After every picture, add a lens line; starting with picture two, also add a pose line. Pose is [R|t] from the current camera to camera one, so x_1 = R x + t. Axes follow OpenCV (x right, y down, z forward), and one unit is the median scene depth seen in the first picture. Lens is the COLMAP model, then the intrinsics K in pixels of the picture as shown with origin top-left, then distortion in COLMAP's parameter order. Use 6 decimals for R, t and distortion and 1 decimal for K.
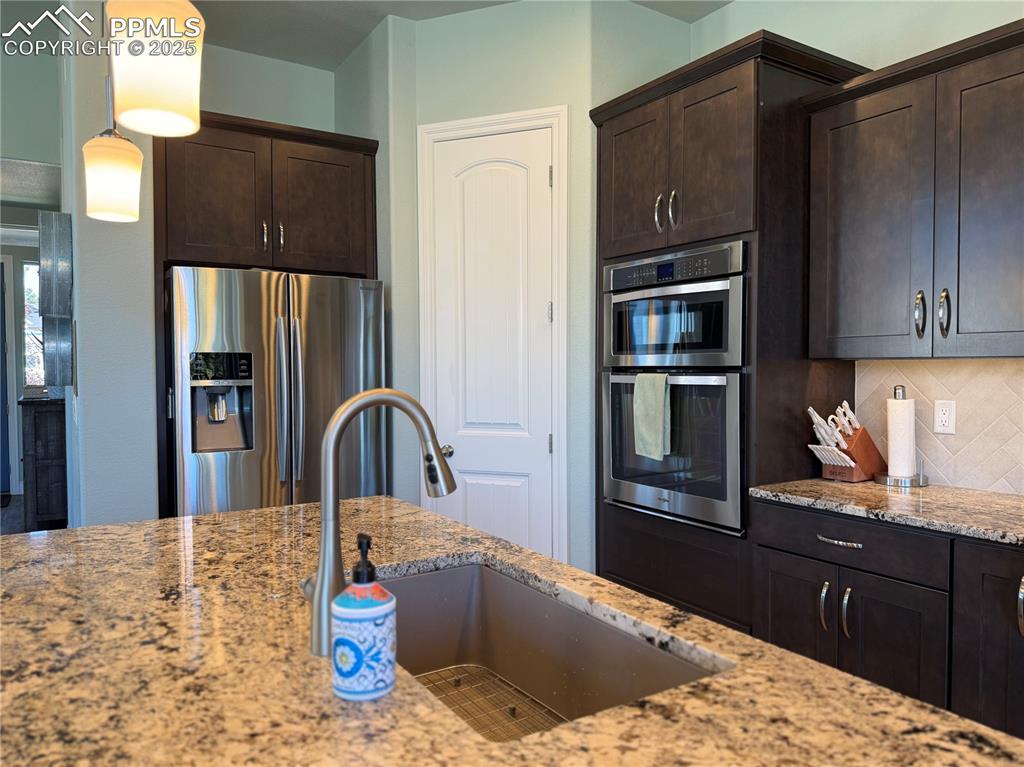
lens RADIAL K [[718.4, 0, 512.0], [0, 718.4, 383.5], [0, 0, 1]] dist [0.063047, -0.084476]
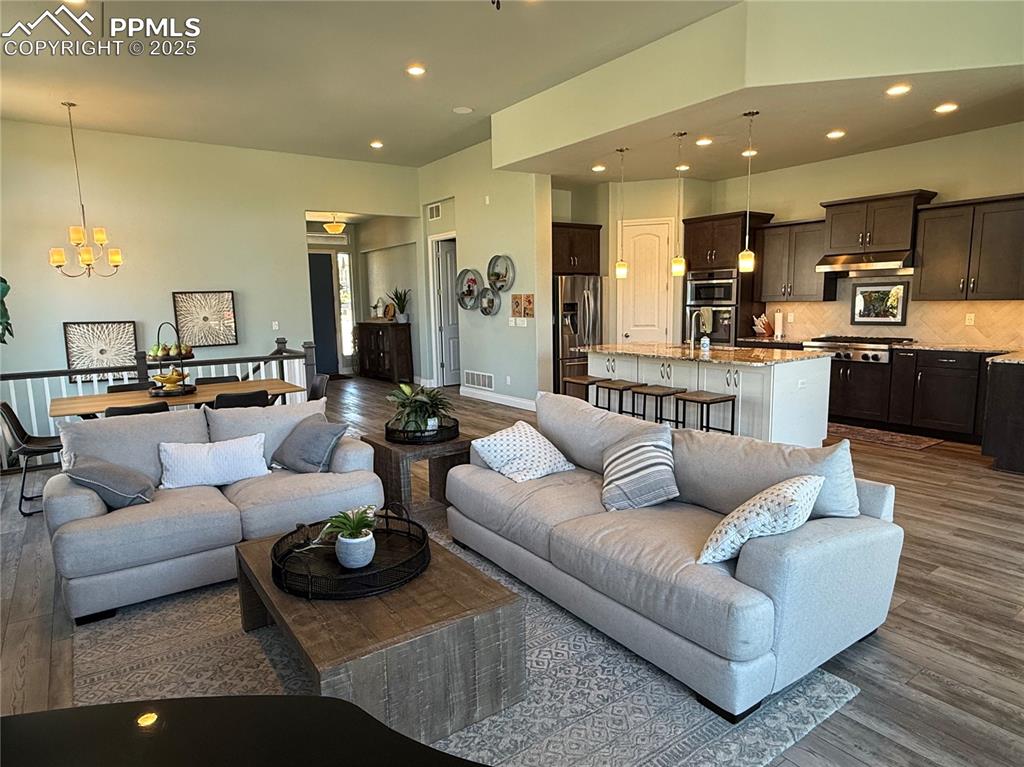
lens RADIAL K [[620.8, 0, 512.0], [0, 620.8, 383.5], [0, 0, 1]] dist [-0.002467, -0.000496]
pose [[0.998911, -0.024199, 0.039884, -0.853592], [0.019743, 0.993896, 0.108540, 0.009190], [-0.042267, -0.107635, 0.993292, -1.902587]]
